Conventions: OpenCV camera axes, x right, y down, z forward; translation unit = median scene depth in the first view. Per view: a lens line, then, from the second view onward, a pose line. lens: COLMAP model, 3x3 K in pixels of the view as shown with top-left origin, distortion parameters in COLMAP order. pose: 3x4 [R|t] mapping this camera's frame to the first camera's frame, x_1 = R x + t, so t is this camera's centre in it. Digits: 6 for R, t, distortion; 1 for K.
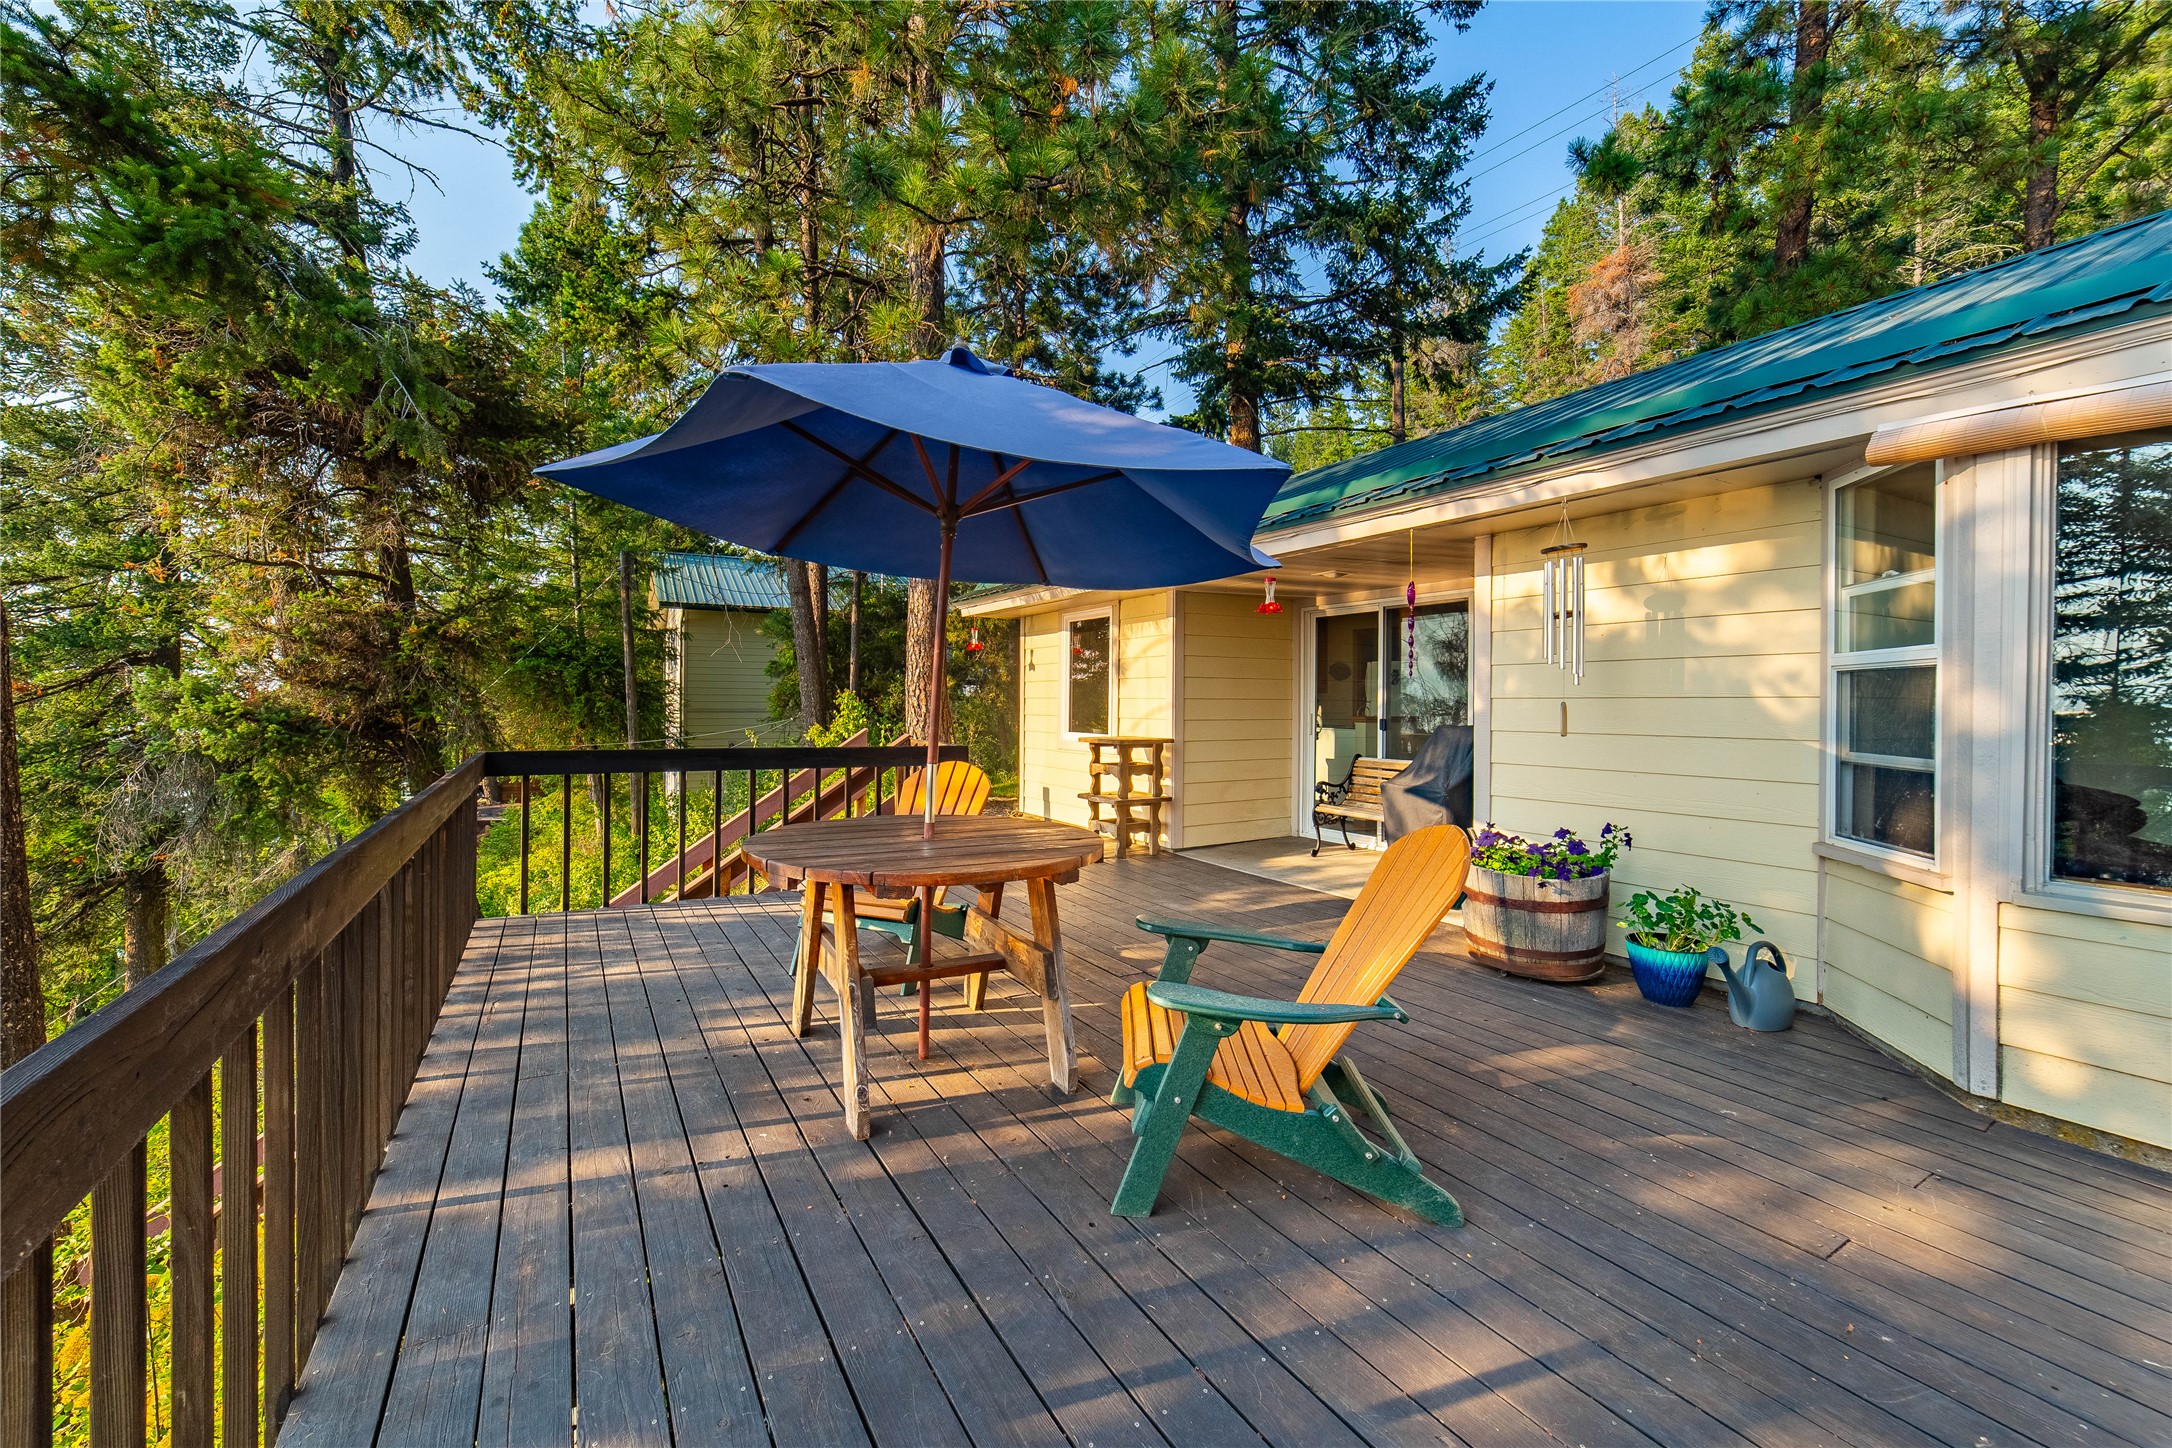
lens RADIAL K [[857.9, 0, 1086.0], [0, 857.9, 724.0], [0, 0, 1]] dist [0.000381, -0.000094]
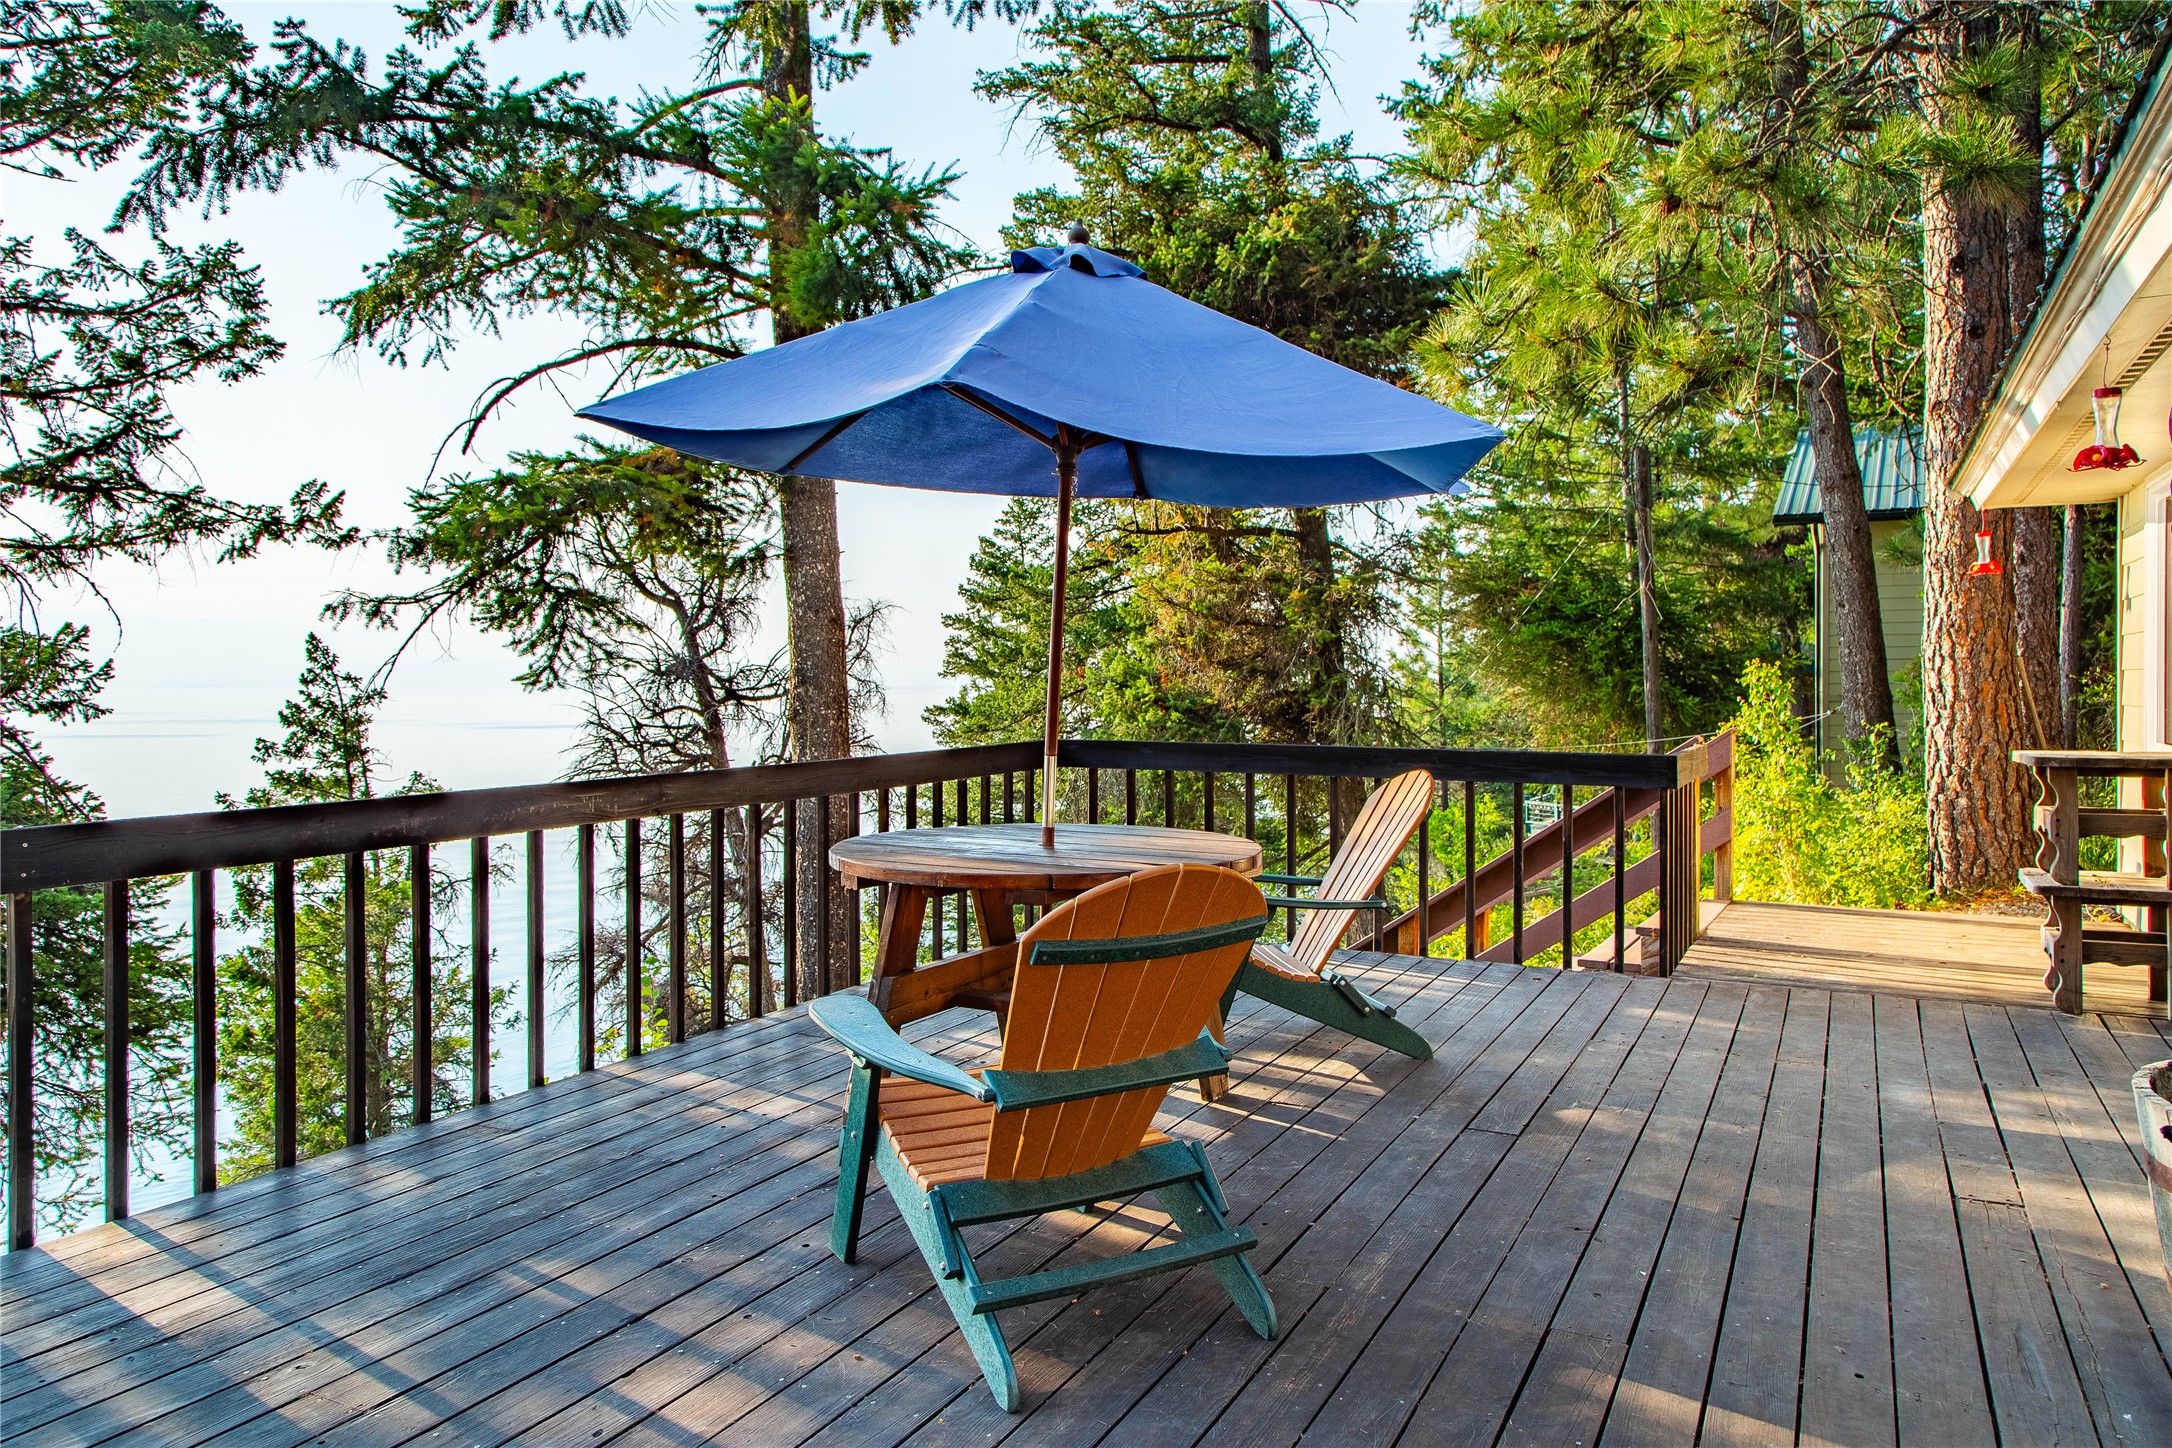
lens RADIAL K [[1529.5, 0, 1073.2], [0, 1529.5, 712.6], [0, 0, 1]] dist [0.046020, -0.006788]
pose [[0.526474, 0.008021, -0.850154, 1.091751], [-0.013873, 0.999903, 0.000844, 0.005259], [0.850078, 0.011350, 0.526534, 0.257394]]
